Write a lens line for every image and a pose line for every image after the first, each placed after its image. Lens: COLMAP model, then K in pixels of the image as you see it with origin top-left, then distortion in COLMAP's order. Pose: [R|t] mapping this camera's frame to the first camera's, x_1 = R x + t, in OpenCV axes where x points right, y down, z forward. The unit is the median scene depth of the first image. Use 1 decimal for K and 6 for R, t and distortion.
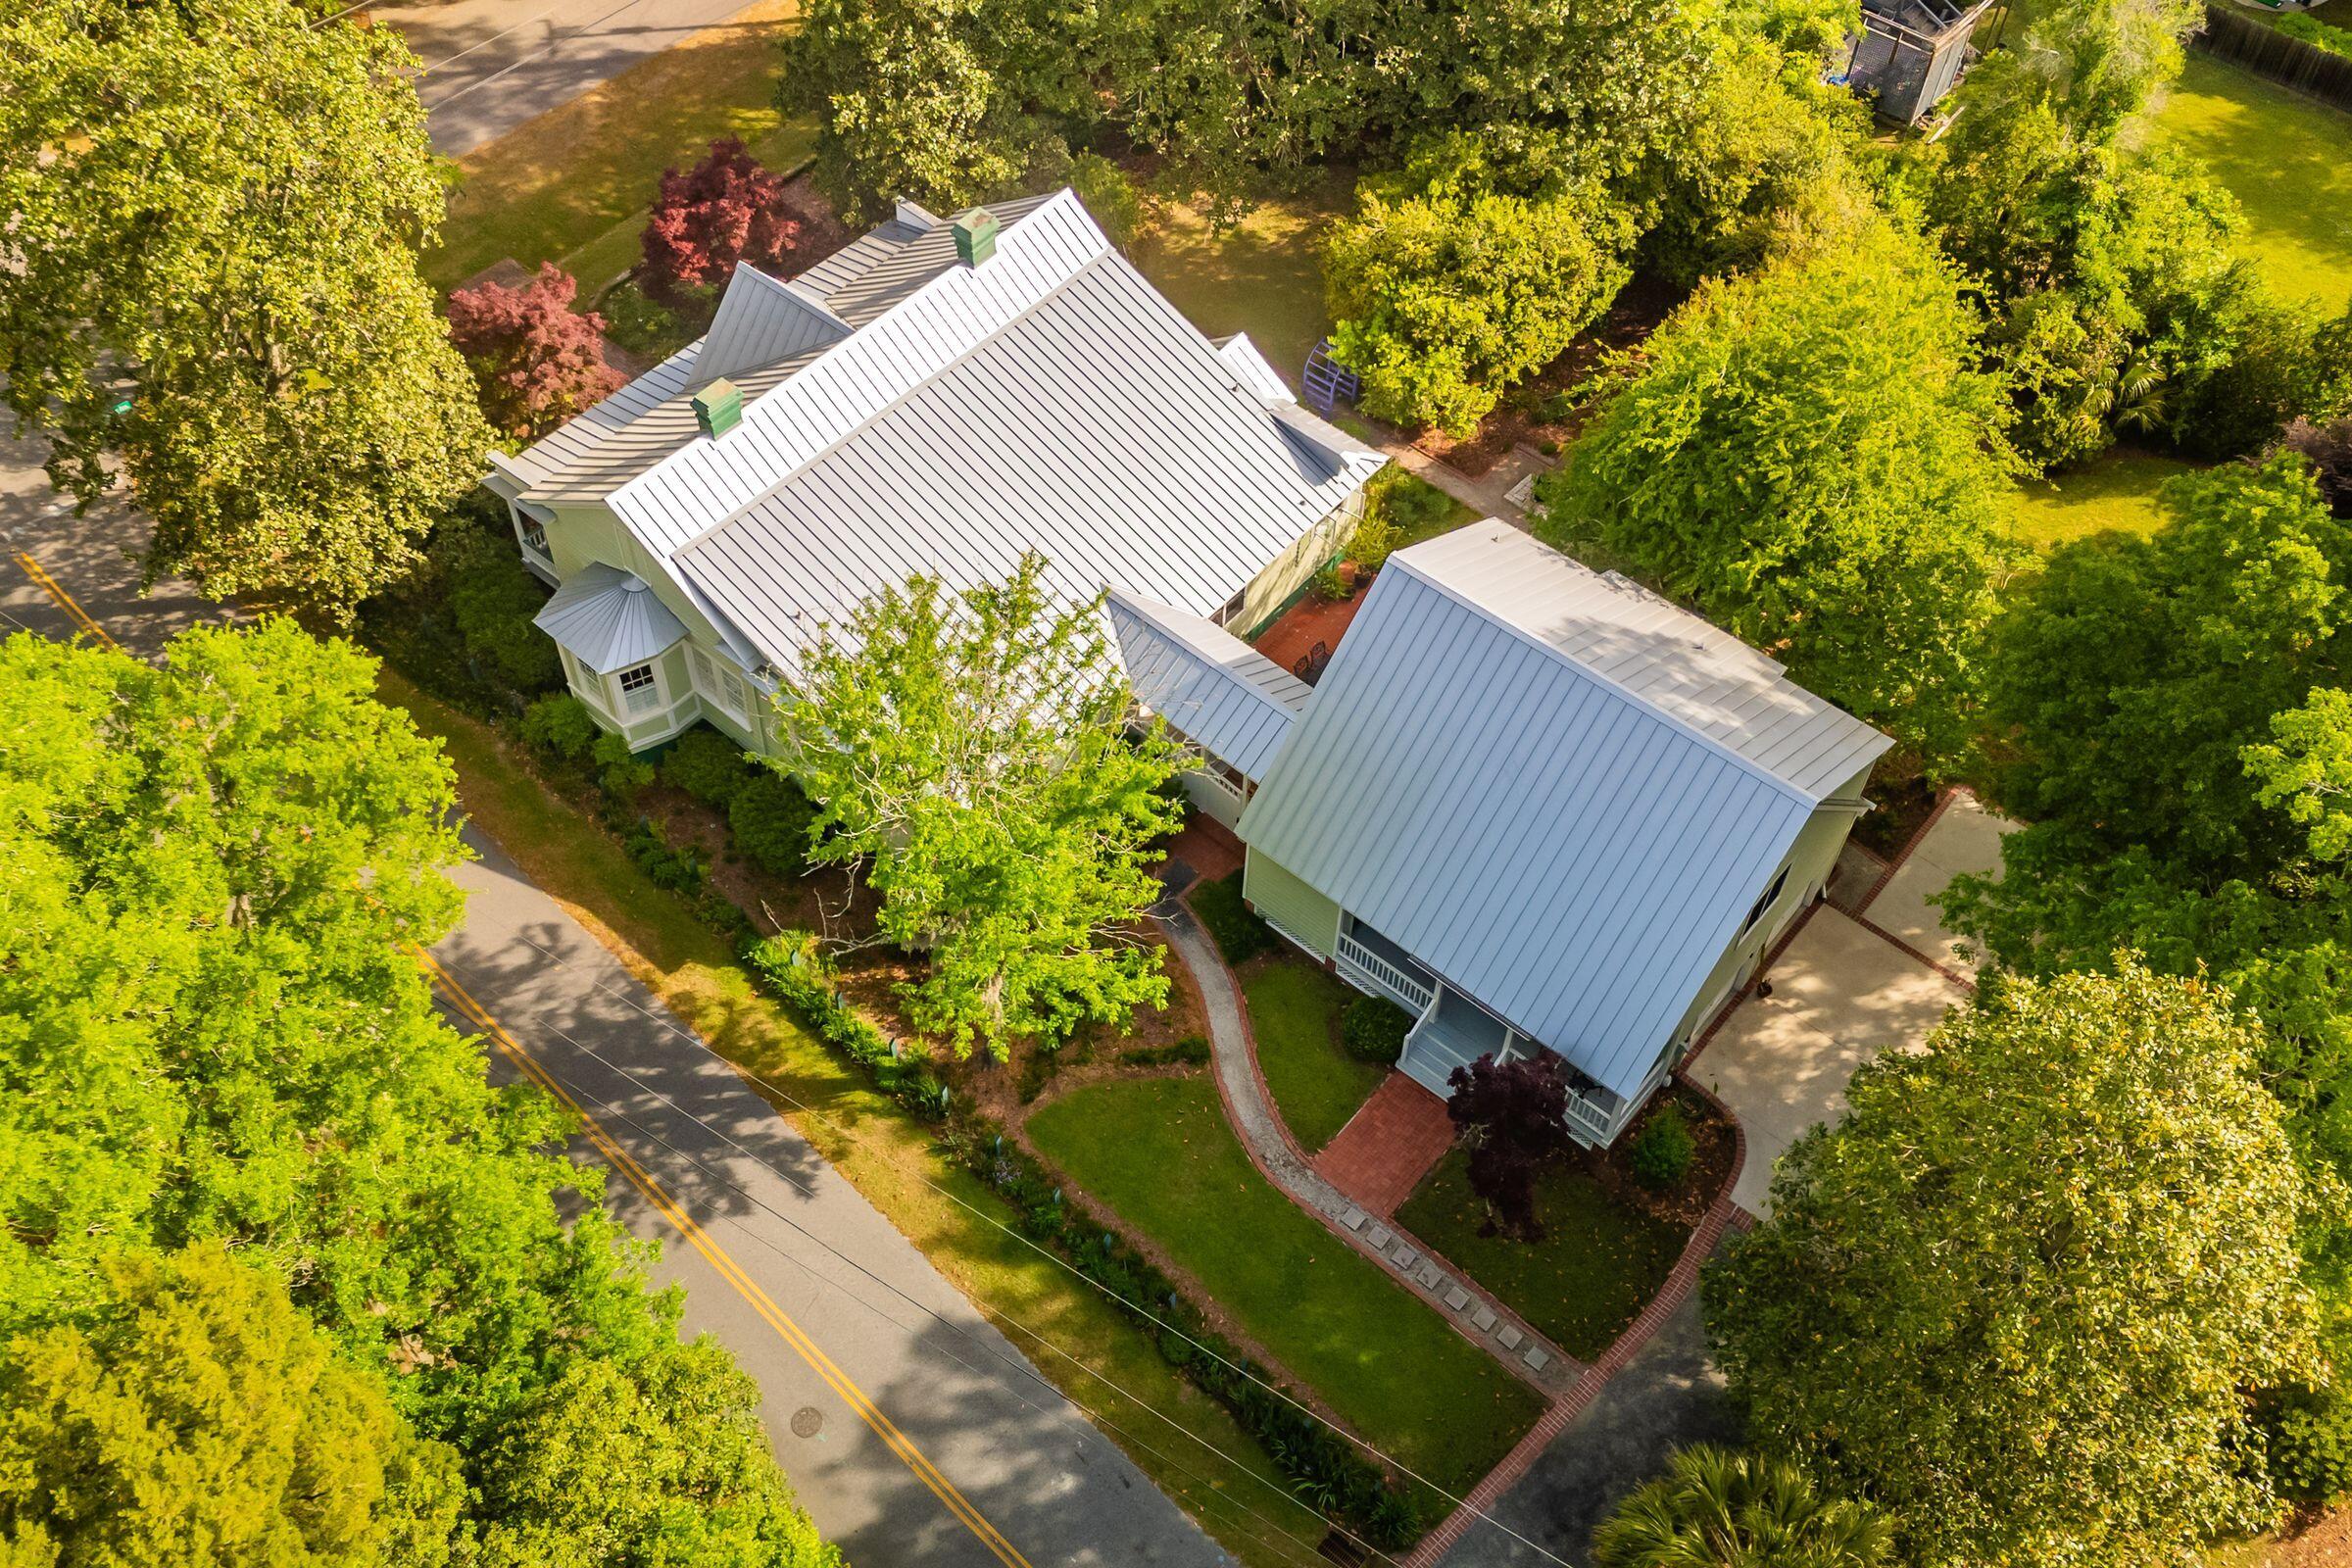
lens RADIAL K [[2047.0, 0, 1176.0], [0, 2047.0, 784.0], [0, 0, 1]] dist [0.106167, -0.186982]
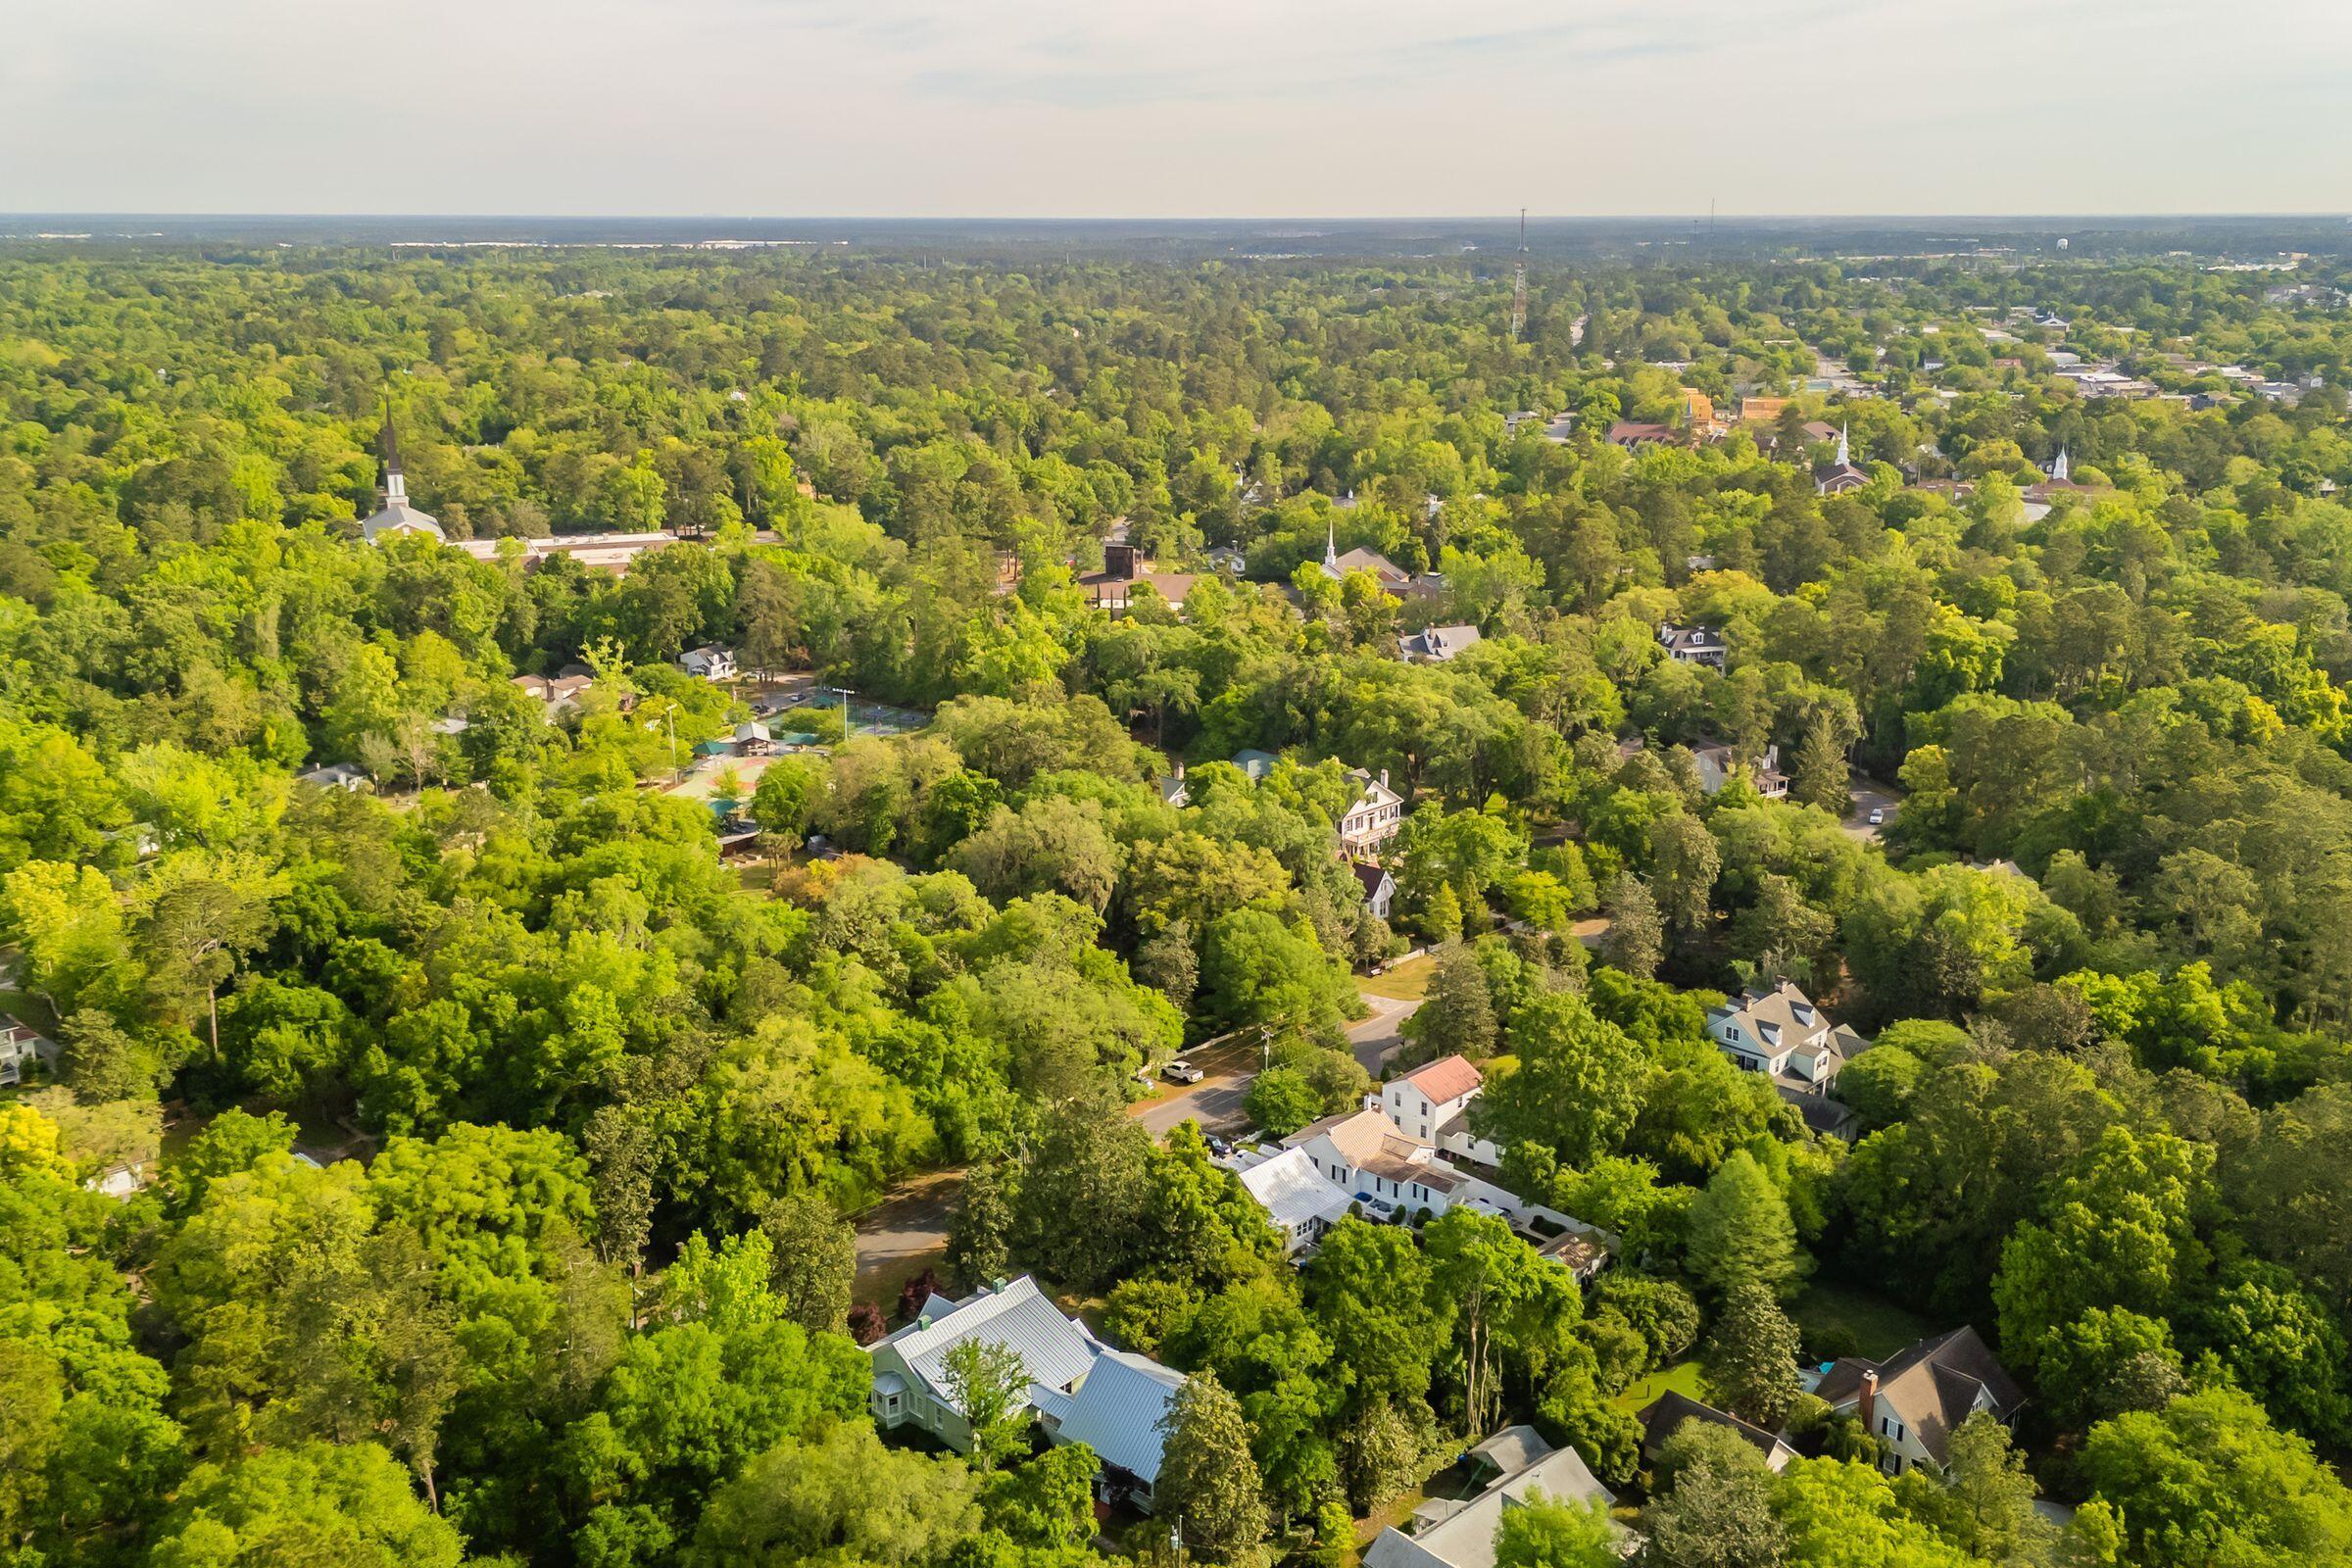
lens RADIAL K [[2037.6, 0, 1176.0], [0, 2037.6, 784.0], [0, 0, 1]] dist [0.144504, -0.347110]
pose [[0.999400, -0.008217, -0.033656, 0.305208], [-0.013539, 0.801581, -0.597733, 1.056564], [0.031890, 0.597829, 0.800989, -2.139199]]
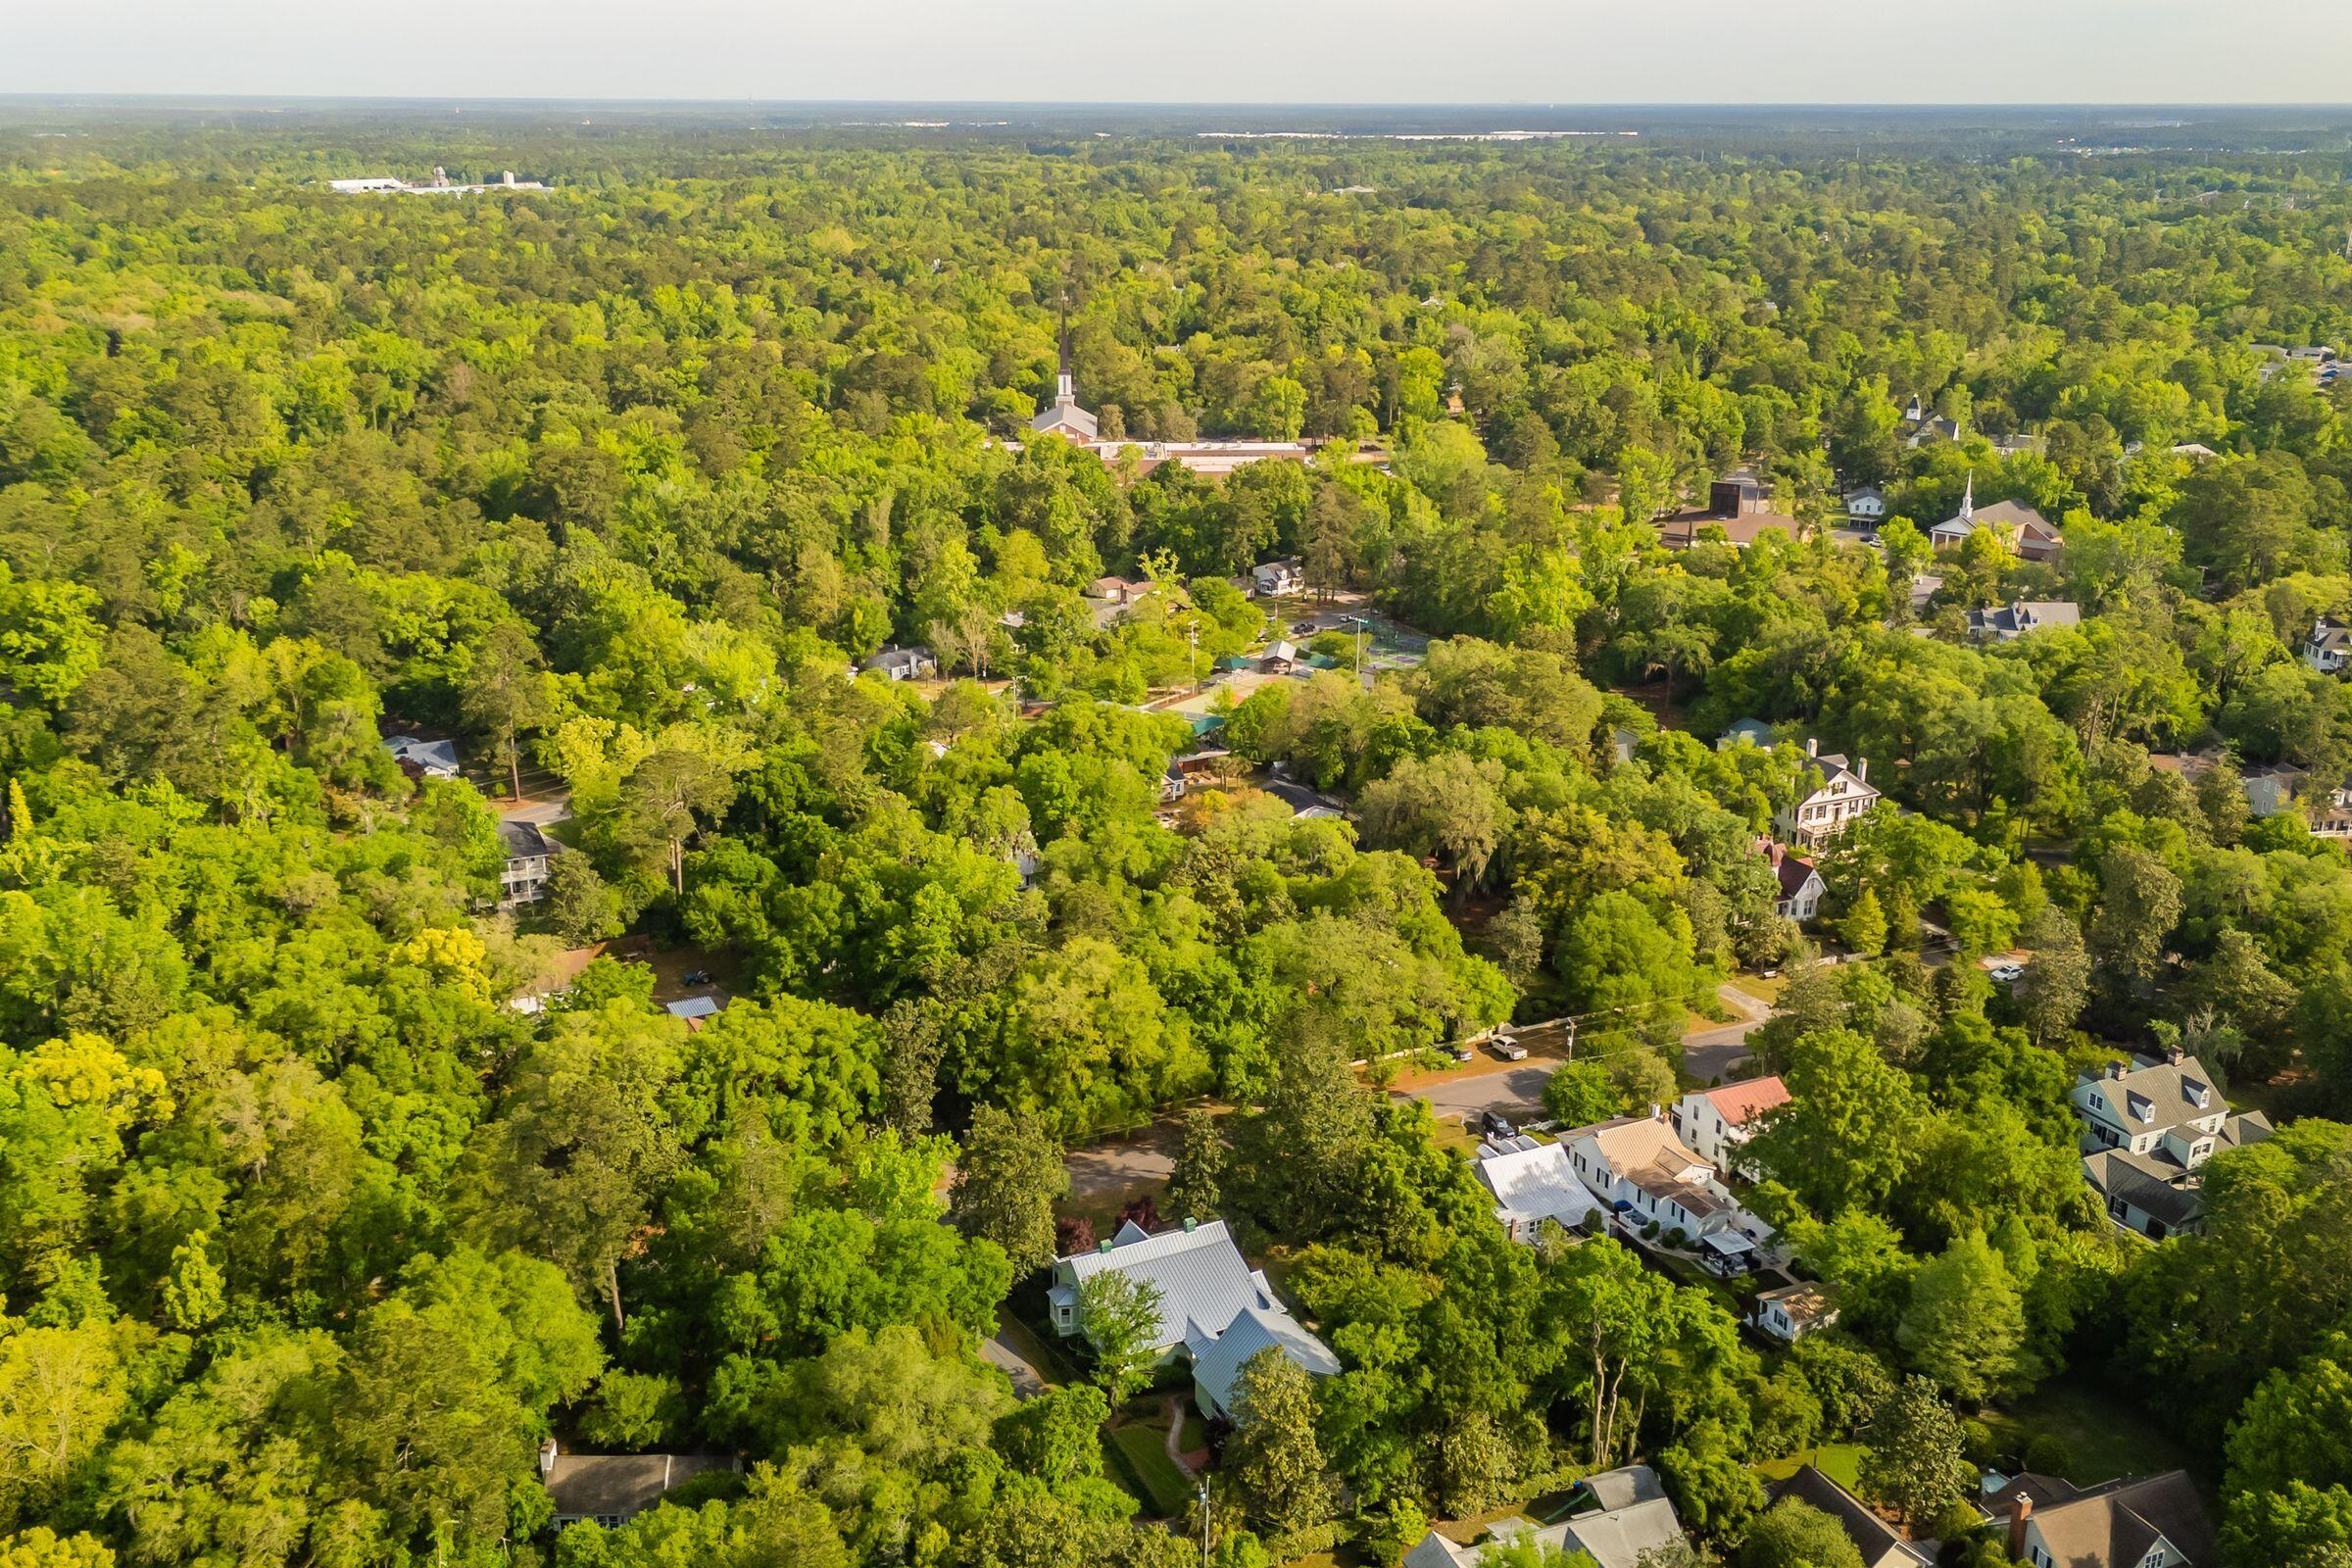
lens RADIAL K [[2047.0, 0, 1176.0], [0, 2047.0, 784.0], [0, 0, 1]] dist [0.106167, -0.186982]
pose [[0.925157, 0.106103, -0.364455, 1.060000], [-0.292624, 0.810919, -0.506736, 0.900555], [0.241778, 0.575458, 0.781275, -2.174370]]
